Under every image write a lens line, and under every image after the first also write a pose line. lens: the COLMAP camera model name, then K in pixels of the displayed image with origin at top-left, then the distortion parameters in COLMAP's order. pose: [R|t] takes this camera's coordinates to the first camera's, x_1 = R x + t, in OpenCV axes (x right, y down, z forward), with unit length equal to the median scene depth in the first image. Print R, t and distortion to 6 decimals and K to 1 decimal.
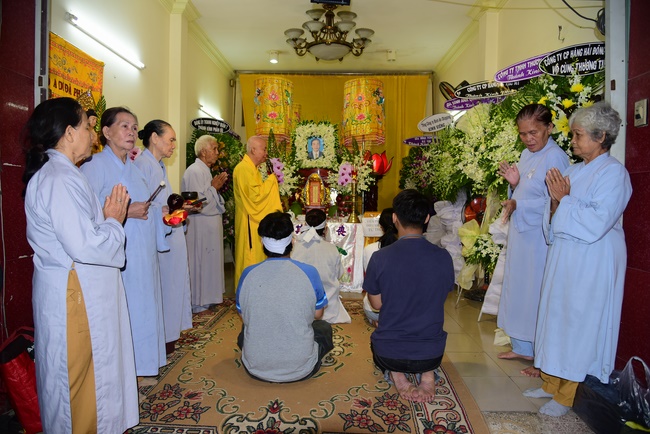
lens RADIAL K [[445.7, 0, 325.0], [0, 445.7, 217.0], [0, 0, 1]] dist [-0.039738, 0.003432]
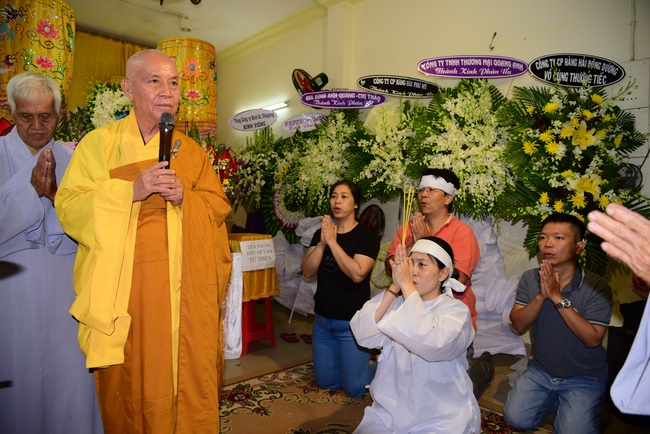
lens RADIAL K [[433.7, 0, 325.0], [0, 433.7, 217.0], [0, 0, 1]] dist [-0.036229, 0.000308]
pose [[0.706502, -0.012491, 0.707601, -0.249866], [0.028957, 0.999517, -0.011268, -0.024413], [-0.707119, 0.028451, 0.706522, 0.400971]]
